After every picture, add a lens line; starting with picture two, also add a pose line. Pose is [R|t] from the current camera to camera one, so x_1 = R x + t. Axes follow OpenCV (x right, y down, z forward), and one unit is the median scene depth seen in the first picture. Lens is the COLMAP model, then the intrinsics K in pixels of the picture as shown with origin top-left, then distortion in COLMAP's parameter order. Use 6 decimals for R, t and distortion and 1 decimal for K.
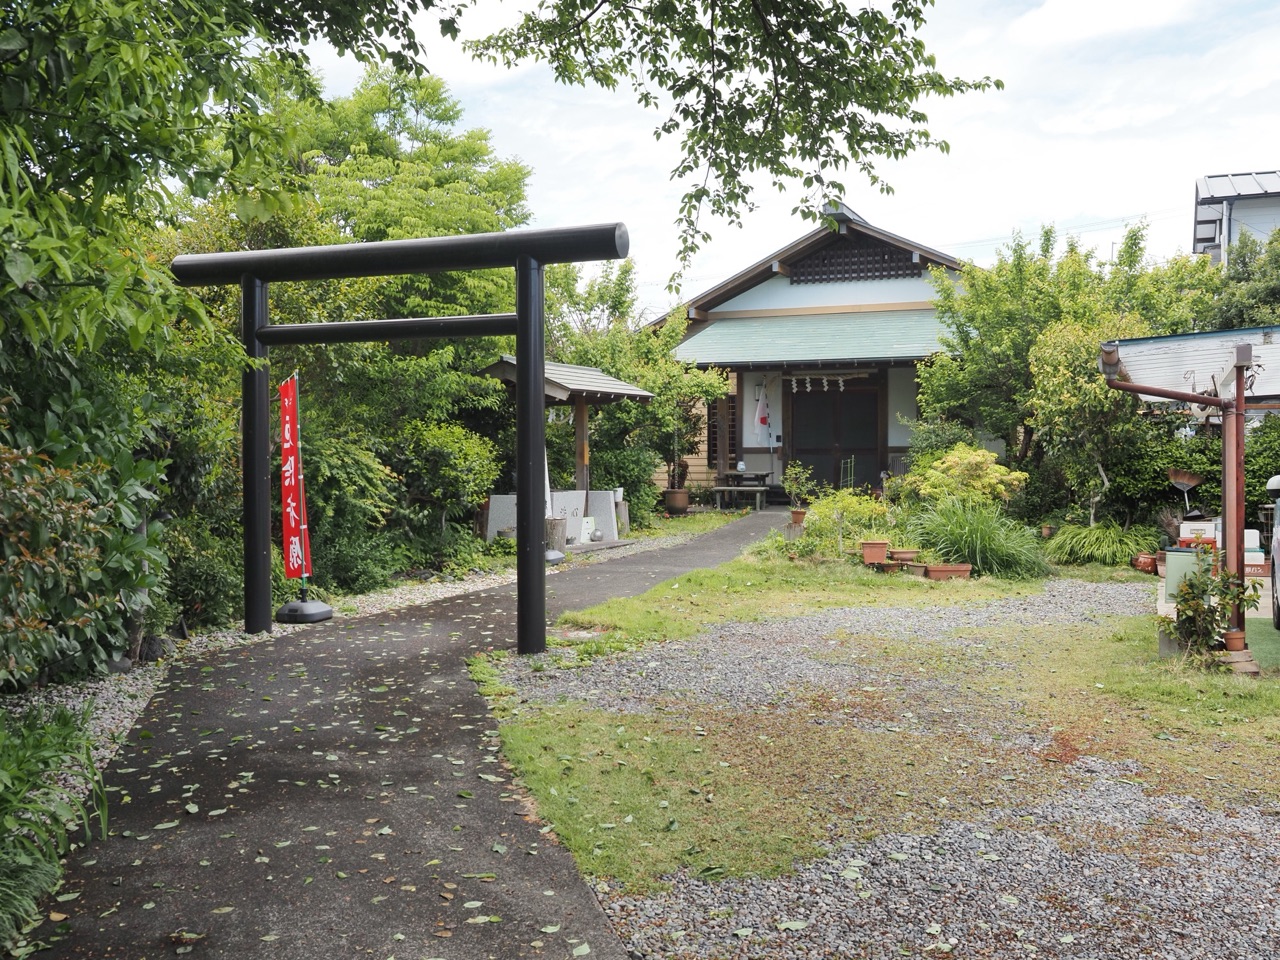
lens RADIAL K [[606.5, 0, 638.9], [0, 606.5, 484.6], [0, 0, 1]] dist [-0.004912, -0.000276]
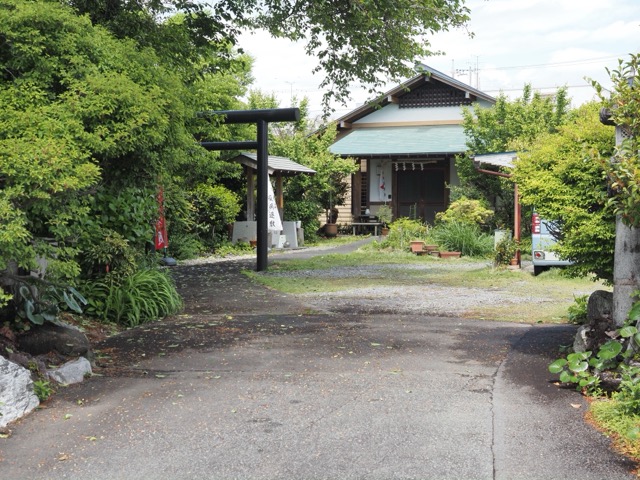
lens RADIAL K [[487.0, 0, 321.3], [0, 487.0, 237.2], [0, 0, 1]] dist [0.010929, 0.000506]
pose [[0.999947, 0.006362, 0.008034, 0.026488], [-0.006293, 0.999943, -0.008594, 0.071011], [-0.008088, 0.008543, 0.999931, -0.532404]]
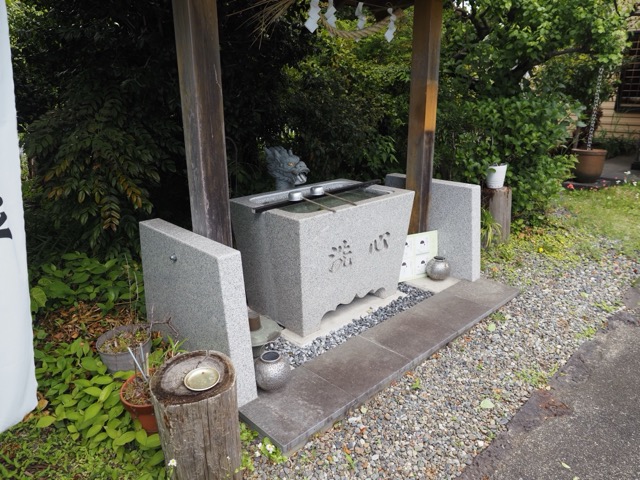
lens RADIAL K [[424.5, 0, 320.2], [0, 424.5, 240.9], [0, 0, 1]] dist [-0.000504, -0.000715]
pose [[0.899687, 0.120844, -0.419475, -0.007025], [-0.007394, 0.965001, 0.262143, -0.030897], [0.436472, -0.232745, 0.869092, 0.538901]]
